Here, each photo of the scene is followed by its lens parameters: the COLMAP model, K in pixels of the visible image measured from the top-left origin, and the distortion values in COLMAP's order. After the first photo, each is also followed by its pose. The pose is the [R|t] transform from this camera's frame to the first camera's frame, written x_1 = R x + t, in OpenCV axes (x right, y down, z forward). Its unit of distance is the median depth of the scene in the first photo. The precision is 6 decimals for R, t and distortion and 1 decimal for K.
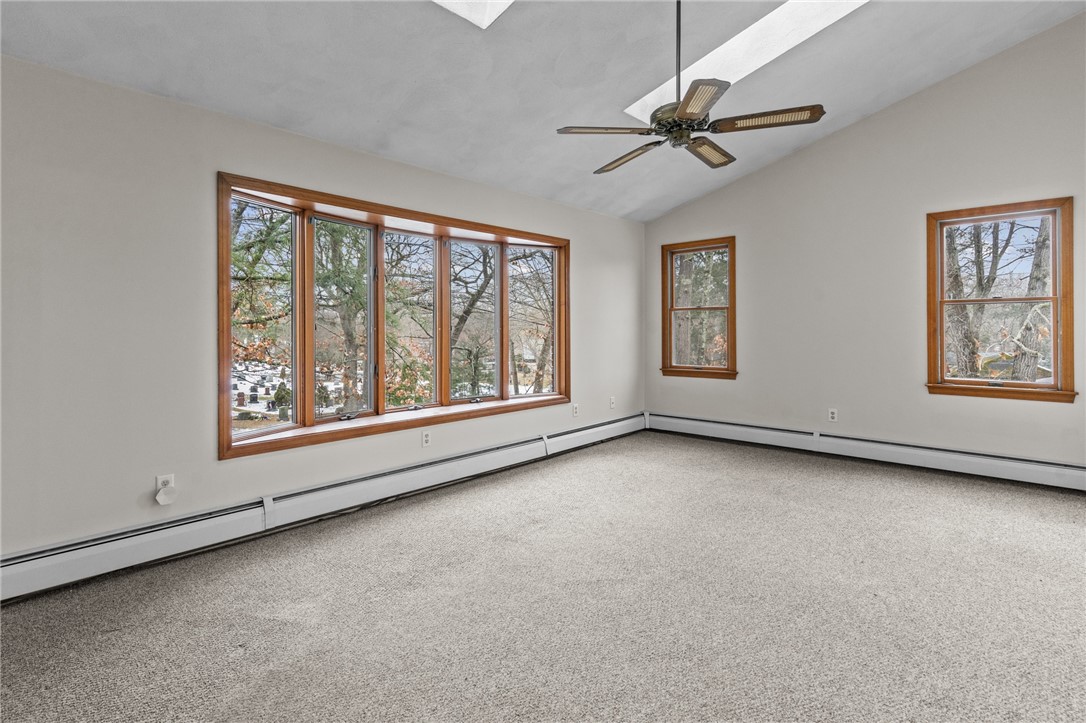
lens RADIAL K [[538.6, 0, 523.4], [0, 538.6, 334.4], [0, 0, 1]] dist [0.004103, 0.000915]
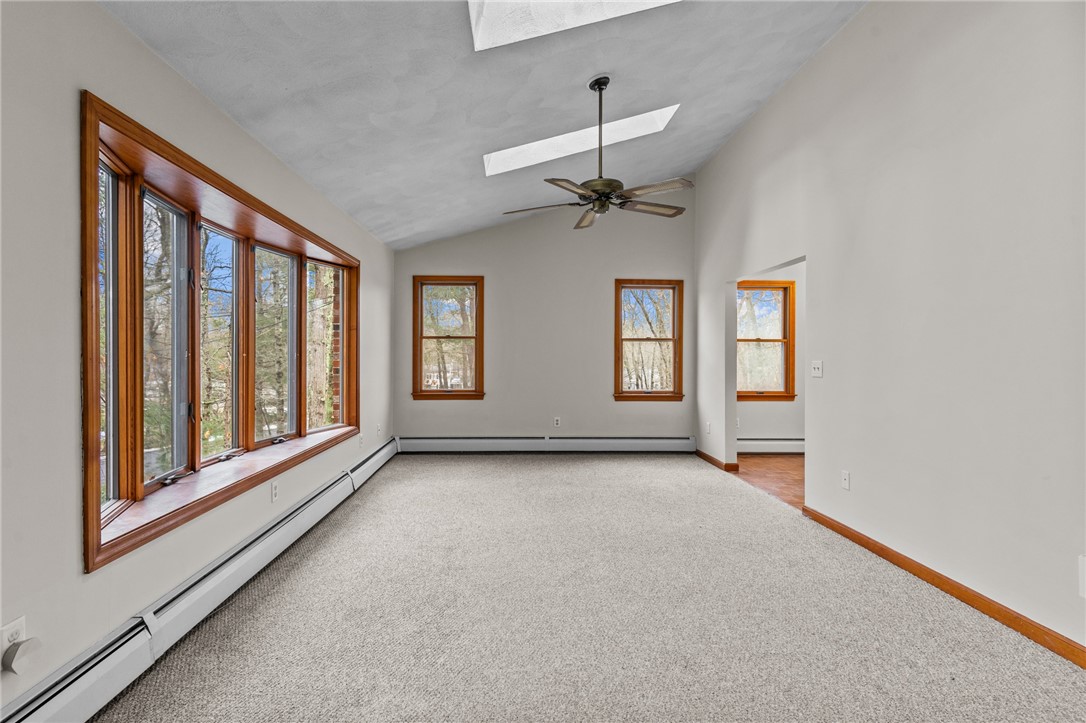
lens RADIAL K [[527.4, 0, 543.0], [0, 527.4, 361.5], [0, 0, 1]] dist [0.000894, -0.000014]
pose [[0.686793, -0.001296, 0.726852, -0.519611], [-0.001304, 0.999995, 0.003015, -0.002950], [-0.726852, -0.003018, 0.686788, 0.185530]]
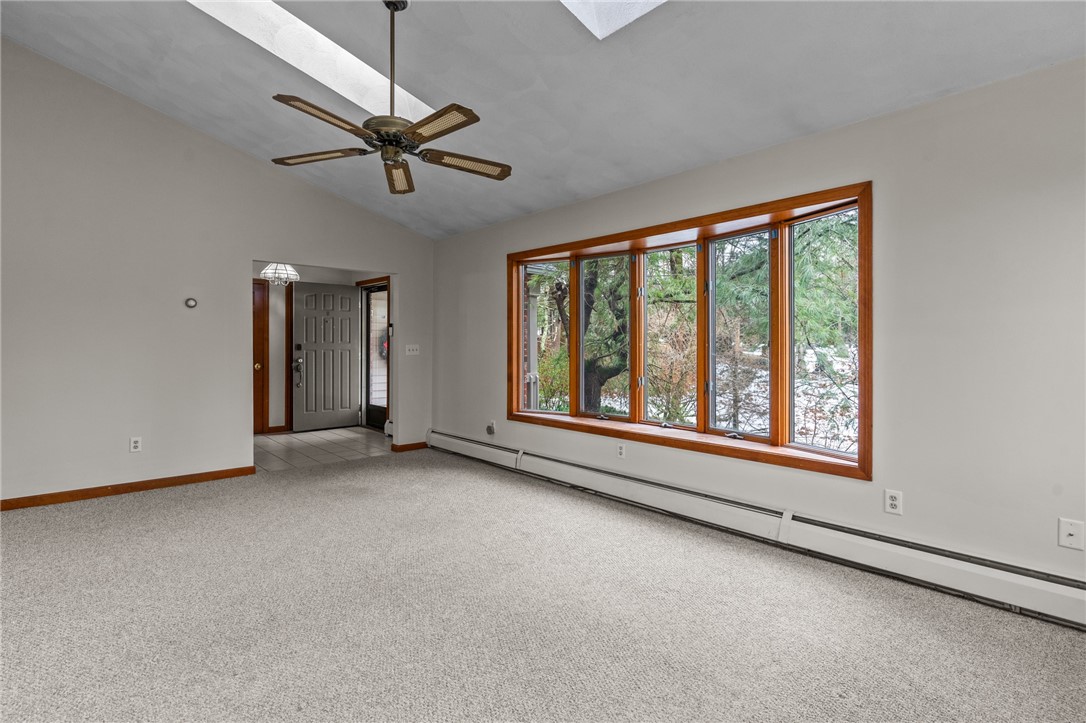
lens RADIAL K [[538.6, 0, 523.4], [0, 538.6, 334.4], [0, 0, 1]] dist [0.004103, 0.000915]
pose [[-0.121590, -0.013688, -0.992486, 0.947451], [-0.004740, 0.999902, -0.013209, -0.016505], [0.992569, 0.003098, -0.121643, 1.020416]]
